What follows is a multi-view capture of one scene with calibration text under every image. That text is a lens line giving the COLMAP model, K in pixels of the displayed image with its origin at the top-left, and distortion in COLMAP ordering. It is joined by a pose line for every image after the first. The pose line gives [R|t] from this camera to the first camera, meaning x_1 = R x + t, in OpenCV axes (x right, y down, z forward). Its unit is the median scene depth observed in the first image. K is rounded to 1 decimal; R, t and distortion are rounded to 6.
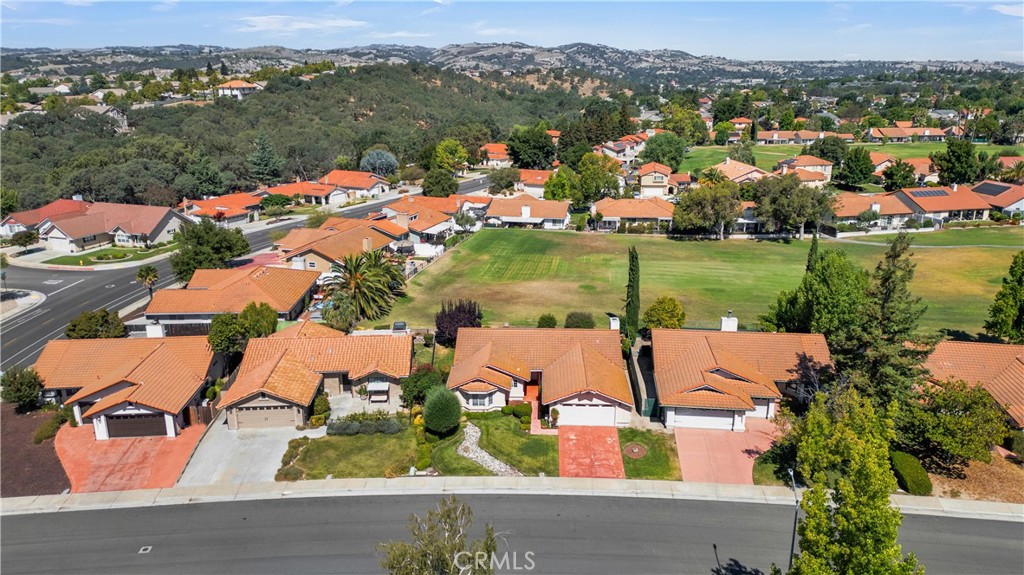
lens RADIAL K [[719.4, 0, 508.1], [0, 719.4, 288.0], [0, 0, 1]] dist [0.090472, -0.114629]
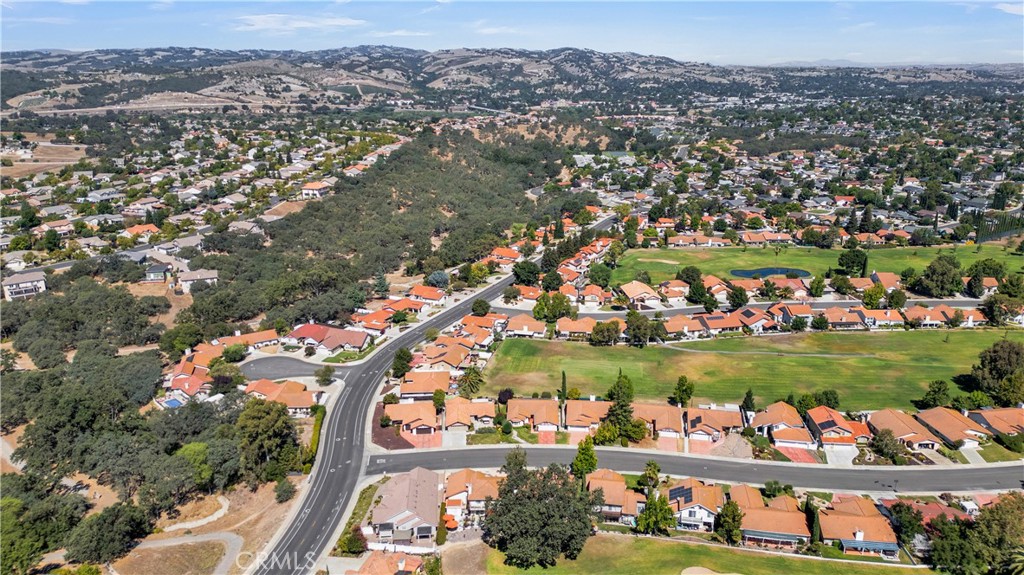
lens RADIAL K [[719.4, 0, 508.1], [0, 719.4, 288.0], [0, 0, 1]] dist [0.090472, -0.114629]
pose [[0.999876, -0.002526, 0.015565, -0.132542], [0.002497, 0.999995, 0.001871, -0.511984], [-0.015570, -0.001832, 0.999877, -2.519170]]
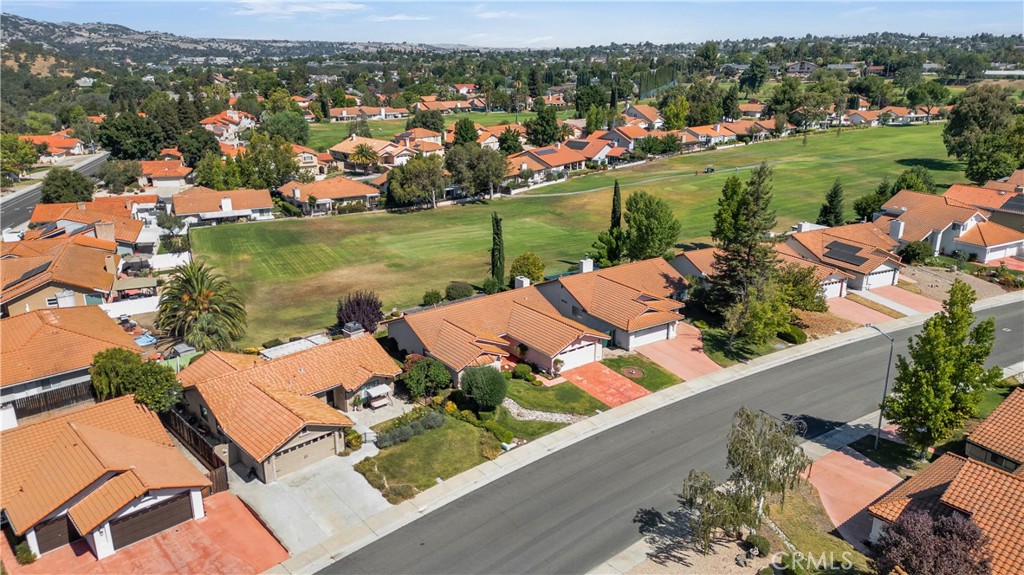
lens RADIAL K [[728.1, 0, 512.0], [0, 728.1, 287.5], [0, 0, 1]] dist [0.079885, -0.087008]
pose [[0.771004, -0.192760, 0.606957, -0.610194], [0.178827, 0.980275, 0.084160, -0.042448], [-0.611207, 0.043652, 0.790266, 0.155227]]
